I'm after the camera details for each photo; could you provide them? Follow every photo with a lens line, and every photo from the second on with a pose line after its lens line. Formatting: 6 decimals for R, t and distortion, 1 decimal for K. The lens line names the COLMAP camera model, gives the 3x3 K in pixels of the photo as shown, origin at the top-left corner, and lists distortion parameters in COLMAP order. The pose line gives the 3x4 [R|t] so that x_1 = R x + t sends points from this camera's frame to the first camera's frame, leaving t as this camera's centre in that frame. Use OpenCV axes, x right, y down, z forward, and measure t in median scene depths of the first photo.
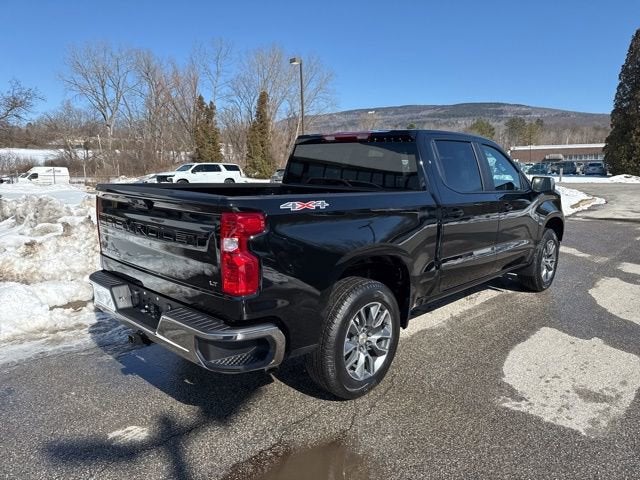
lens RADIAL K [[445.2, 0, 324.7], [0, 445.2, 243.5], [0, 0, 1]] dist [0.036957, -0.043766]
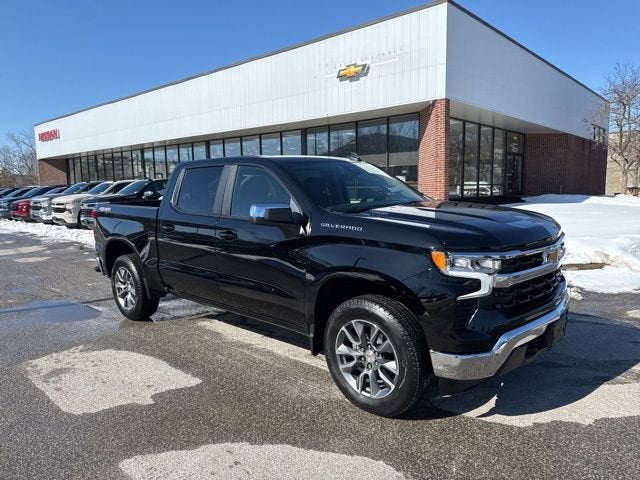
lens RADIAL K [[446.9, 0, 322.9], [0, 446.9, 240.9], [0, 0, 1]] dist [0.031351, -0.037474]
pose [[0.015754, 0.112342, -0.993545, 1.065881], [-0.136773, 0.984570, 0.109159, -0.156952], [0.990477, 0.134170, 0.030876, 0.960864]]
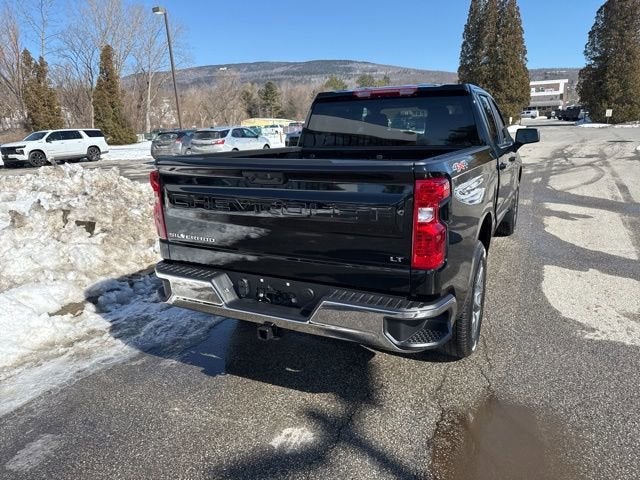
lens RADIAL K [[445.2, 0, 324.7], [0, 445.2, 243.5], [0, 0, 1]] dist [0.036957, -0.043766]
pose [[0.954396, -0.109446, 0.277758, -0.280787], [0.085350, 0.991574, 0.097445, -0.019246], [-0.286083, -0.069294, 0.955696, 0.076153]]
